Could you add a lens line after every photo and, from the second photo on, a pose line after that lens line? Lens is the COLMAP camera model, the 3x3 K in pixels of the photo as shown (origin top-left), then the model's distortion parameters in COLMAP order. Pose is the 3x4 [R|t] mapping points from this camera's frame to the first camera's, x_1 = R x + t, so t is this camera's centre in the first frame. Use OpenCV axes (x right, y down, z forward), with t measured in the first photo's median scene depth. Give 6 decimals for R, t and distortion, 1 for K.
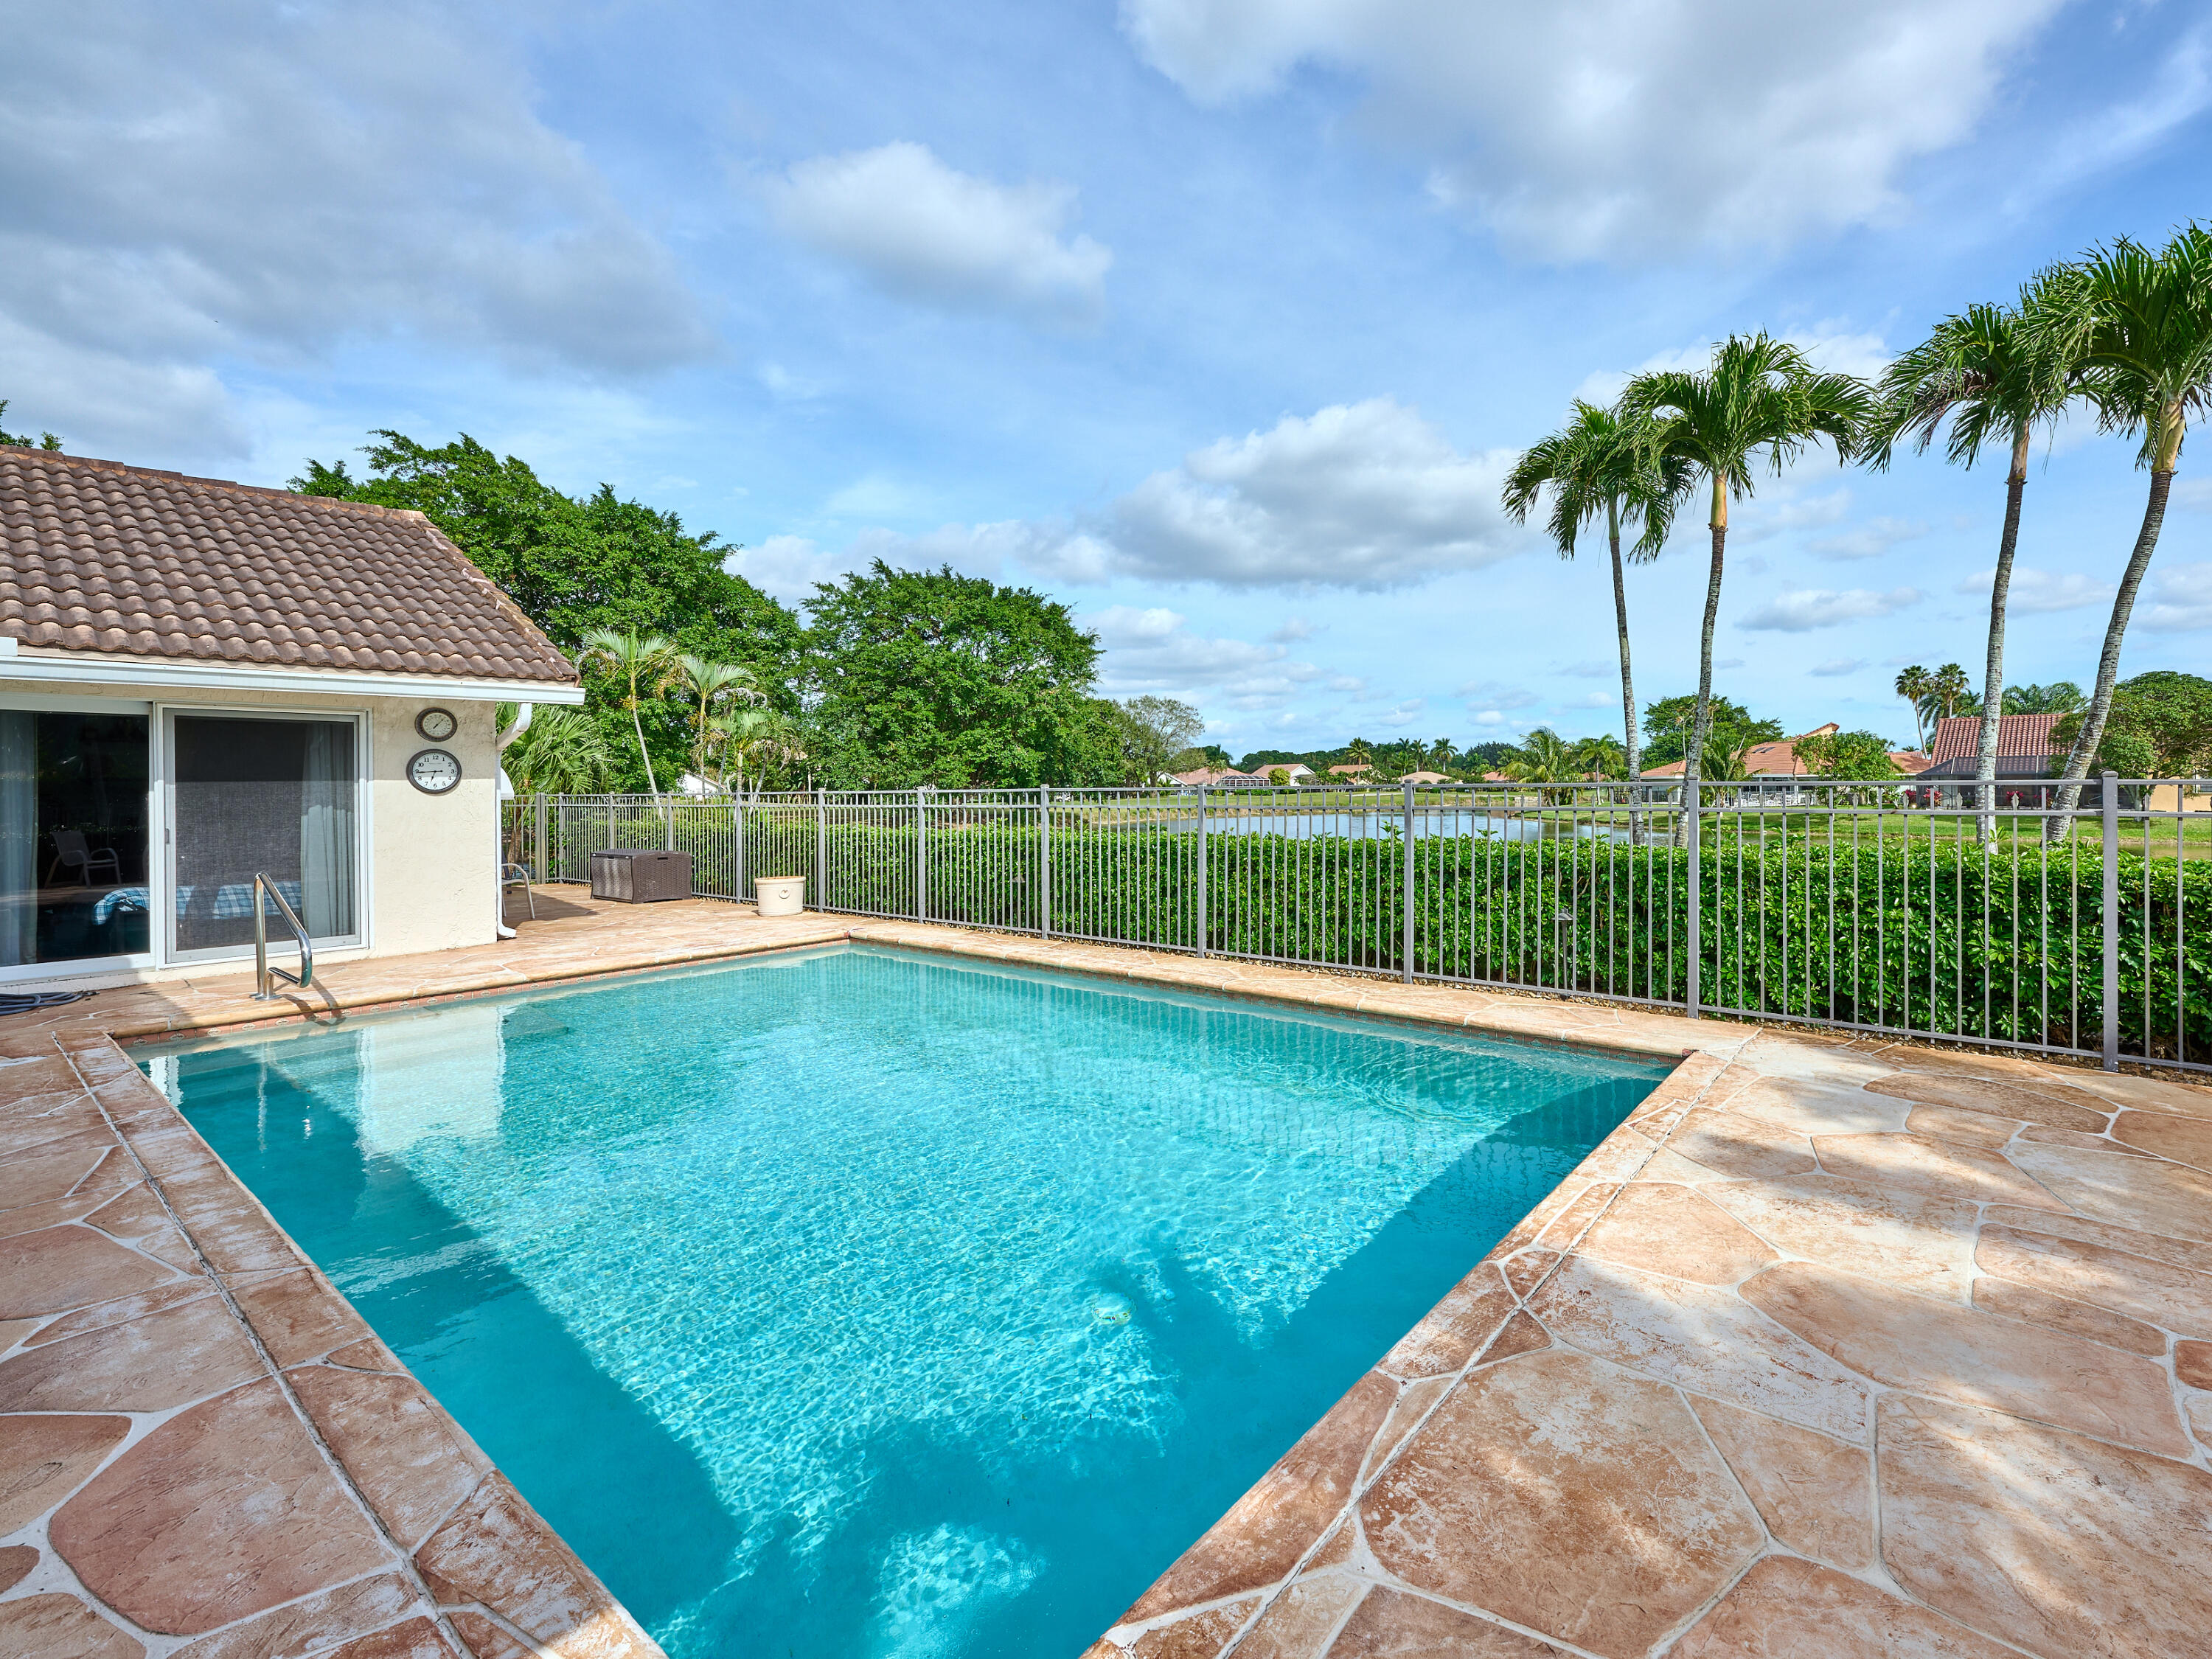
lens RADIAL K [[996.3, 0, 1170.6], [0, 996.3, 791.4], [0, 0, 1]] dist [0.004590, -0.001217]
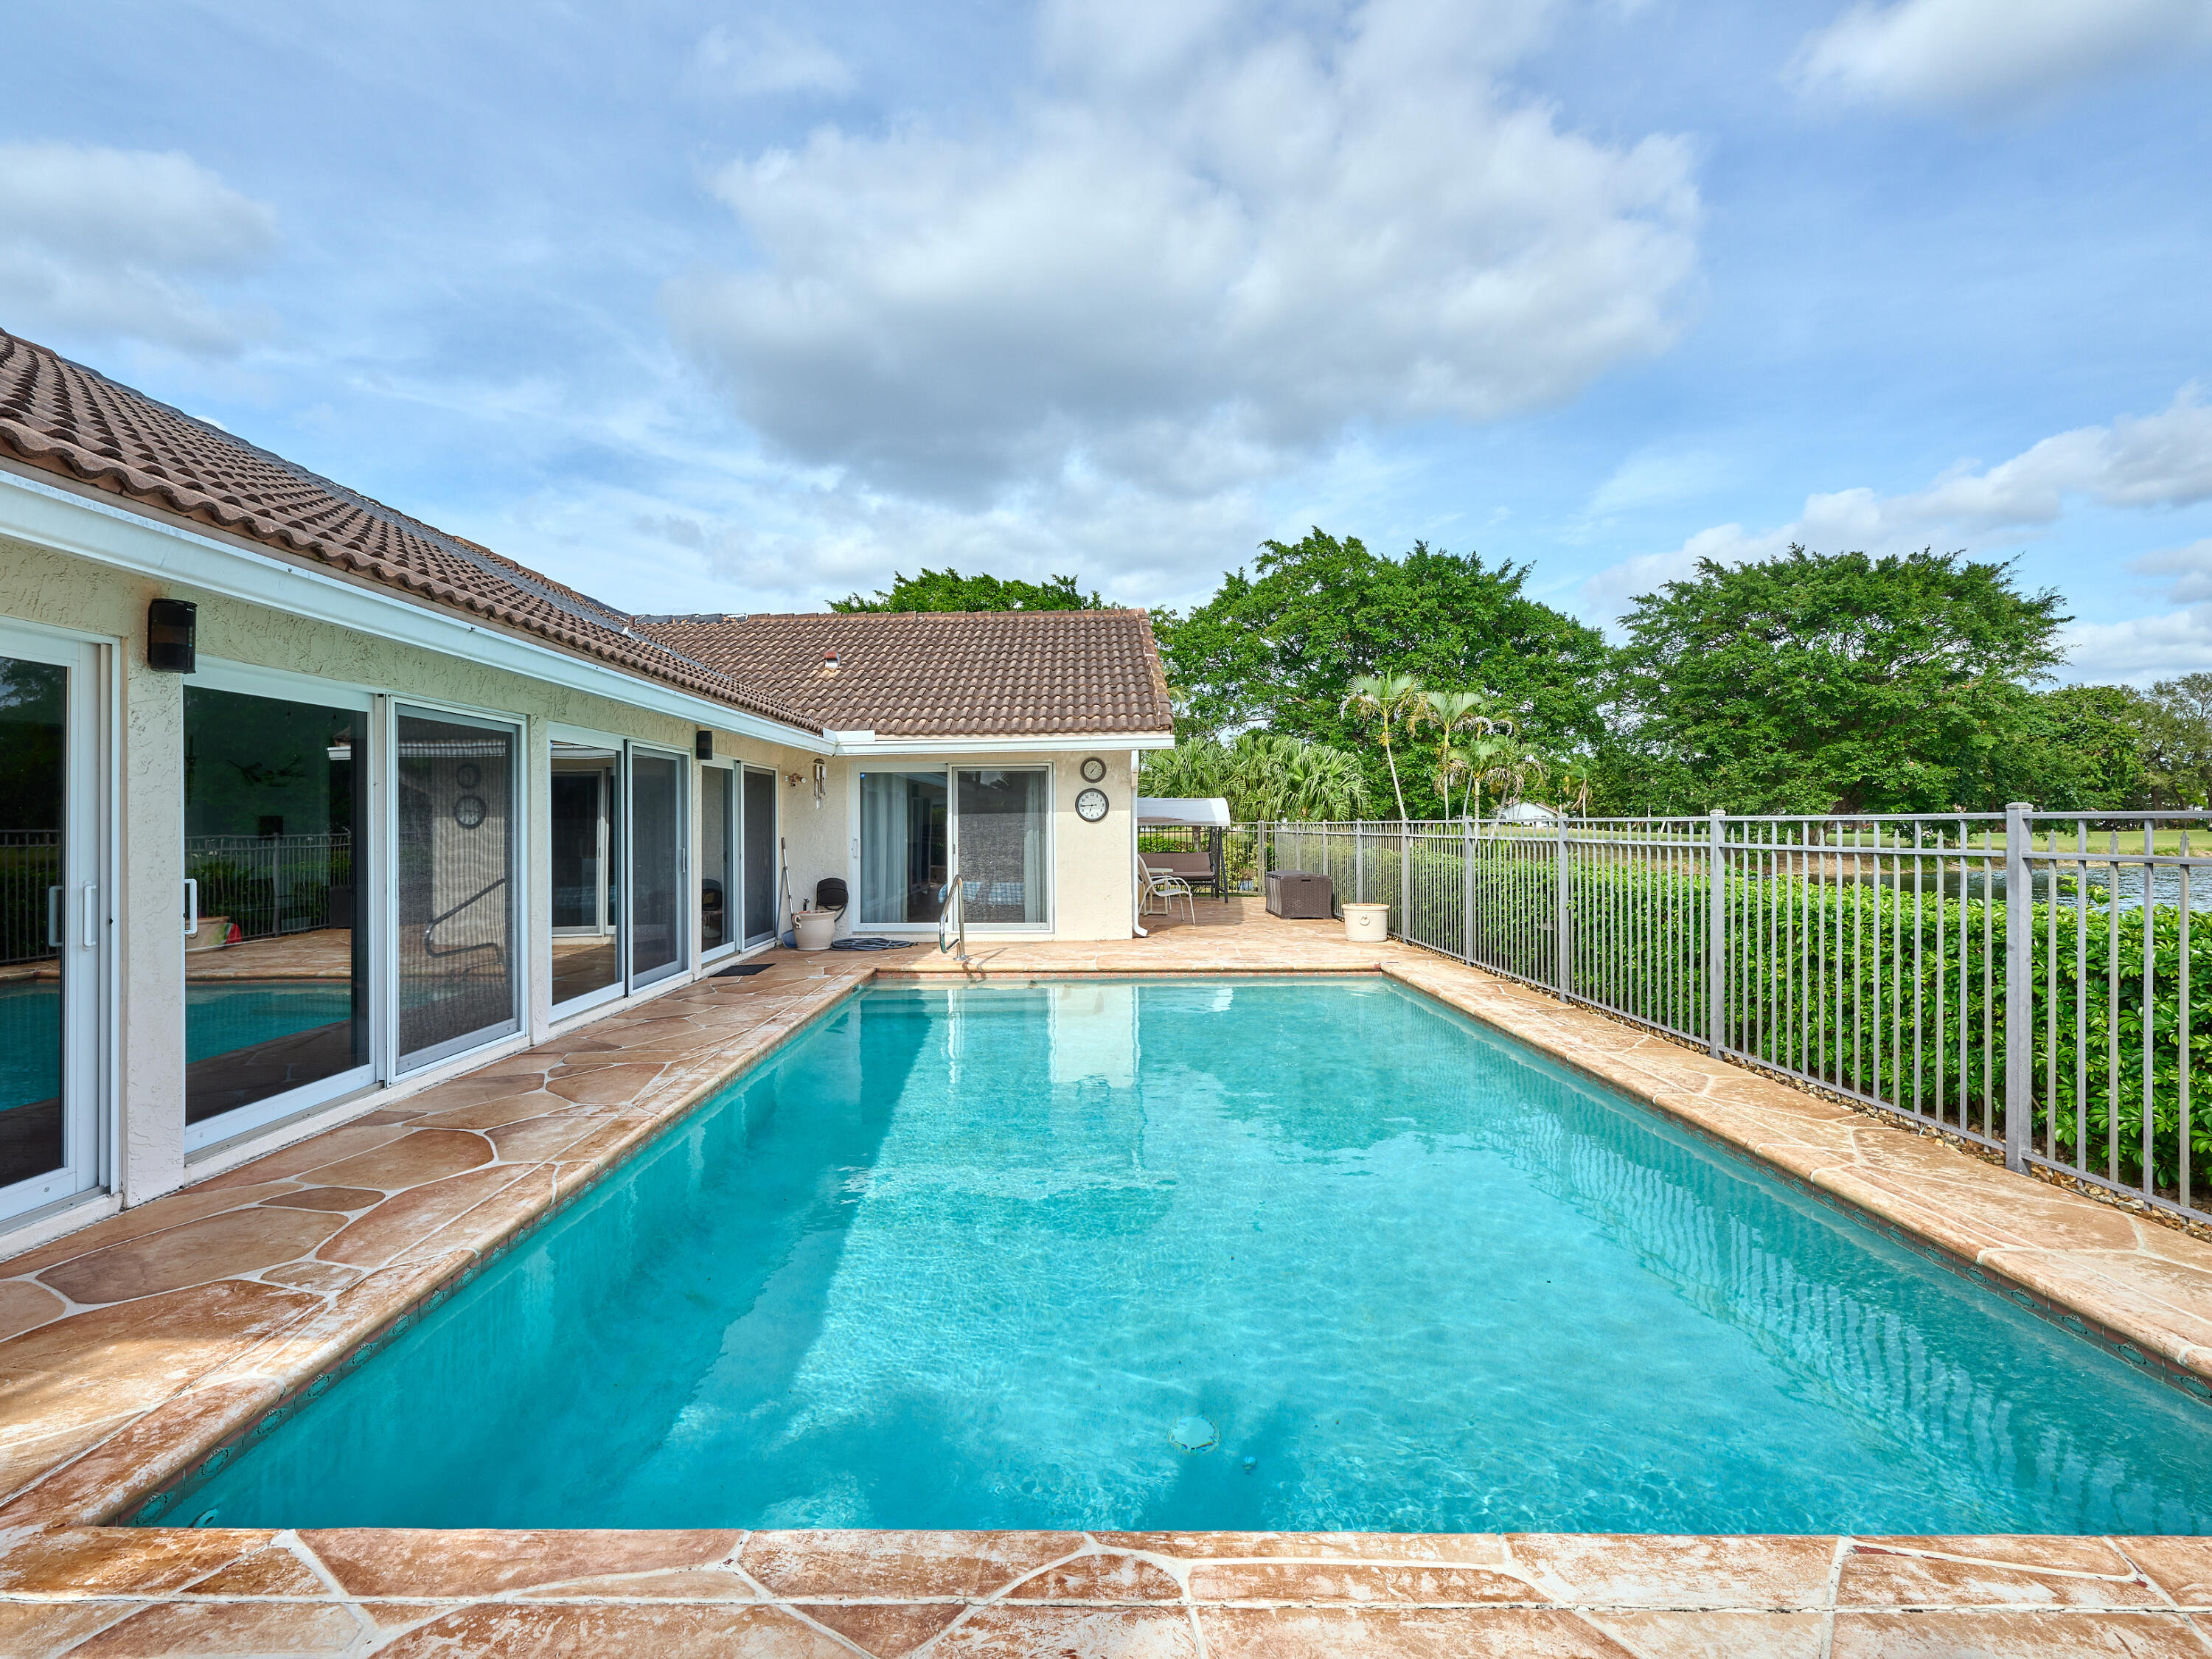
lens RADIAL K [[959.6, 0, 1041.2], [0, 959.6, 813.8], [0, 0, 1]] dist [-0.003778, 0.001272]
pose [[0.607351, -0.003473, -0.794426, 0.201993], [-0.000475, 0.999989, -0.004735, -0.002274], [0.794434, 0.003253, 0.607342, 0.145859]]
